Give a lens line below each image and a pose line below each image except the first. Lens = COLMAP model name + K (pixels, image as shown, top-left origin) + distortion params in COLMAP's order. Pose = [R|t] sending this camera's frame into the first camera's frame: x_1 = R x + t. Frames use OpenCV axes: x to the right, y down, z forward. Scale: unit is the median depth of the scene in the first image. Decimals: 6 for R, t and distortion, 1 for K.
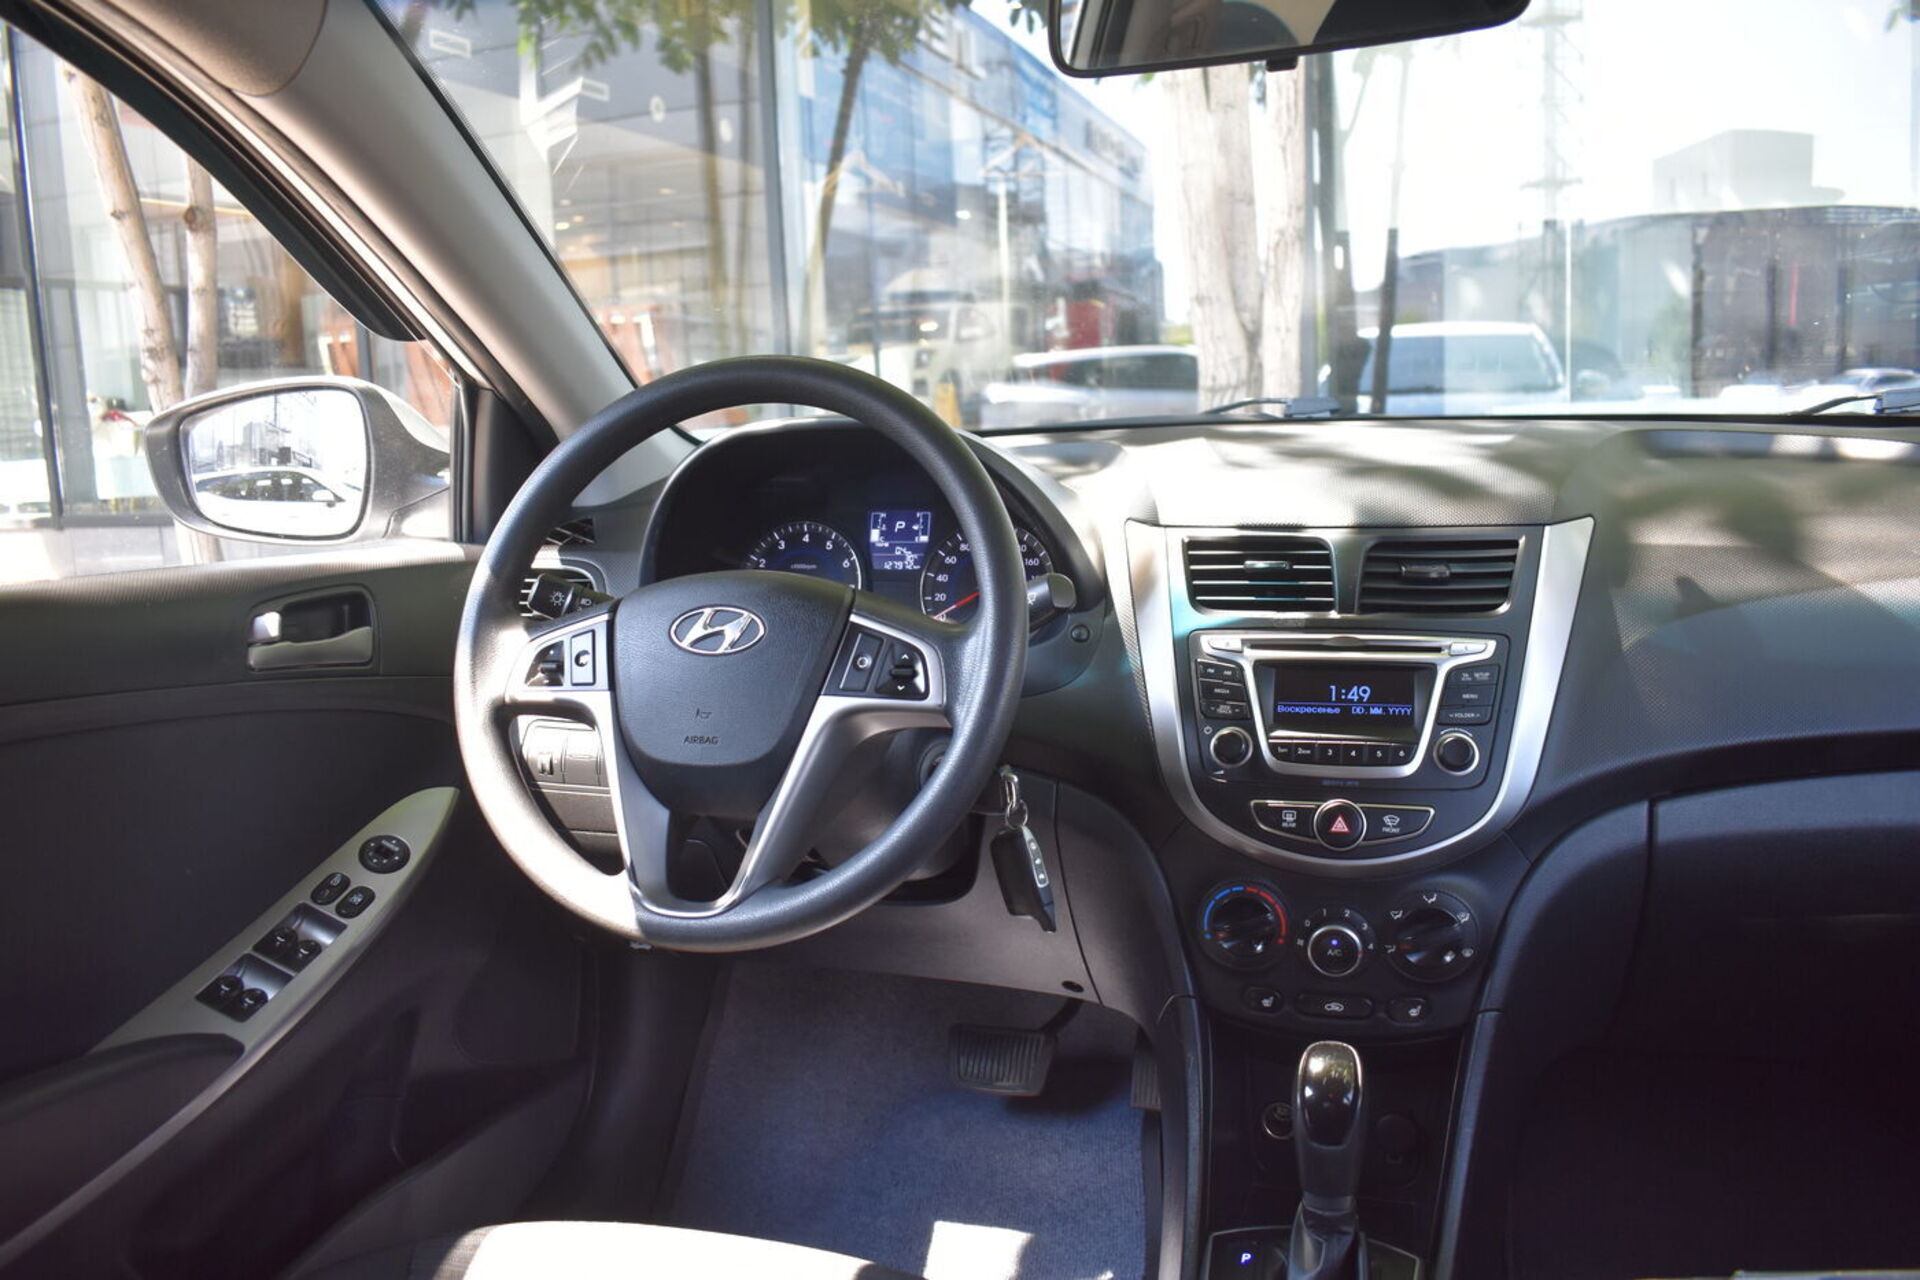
lens RADIAL K [[1451.3, 0, 956.1], [0, 1451.3, 631.1], [0, 0, 1]] dist [0.001863, 0.001418]
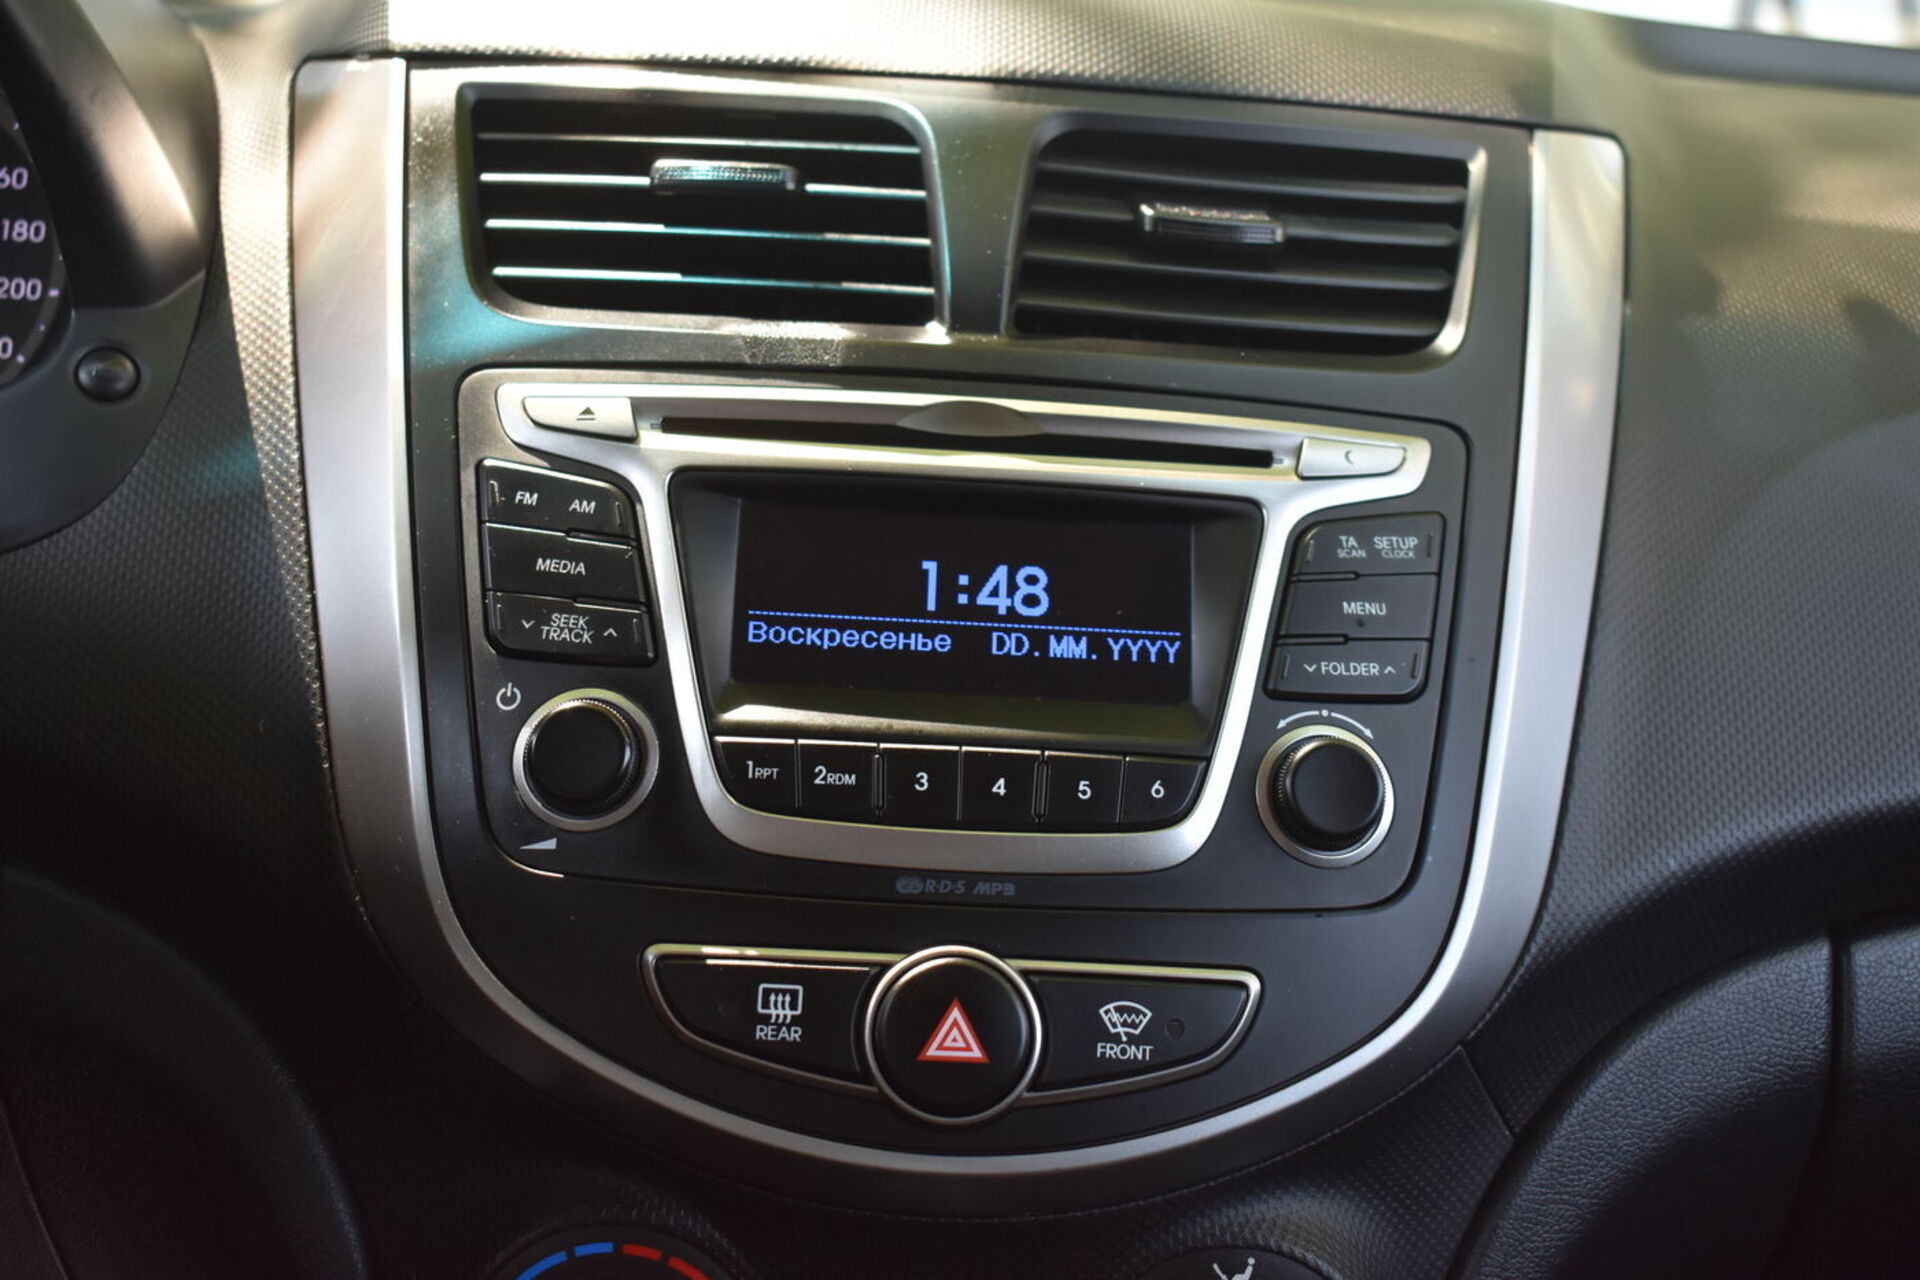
lens RADIAL K [[2124.6, 0, 965.3], [0, 2124.6, 640.4], [0, 0, 1]] dist [-0.206619, 0.000000]
pose [[0.923812, 0.044730, 0.380224, 0.100654], [-0.047876, 0.998853, -0.001182, 0.054297], [-0.379840, -0.017112, 0.924894, 0.593735]]
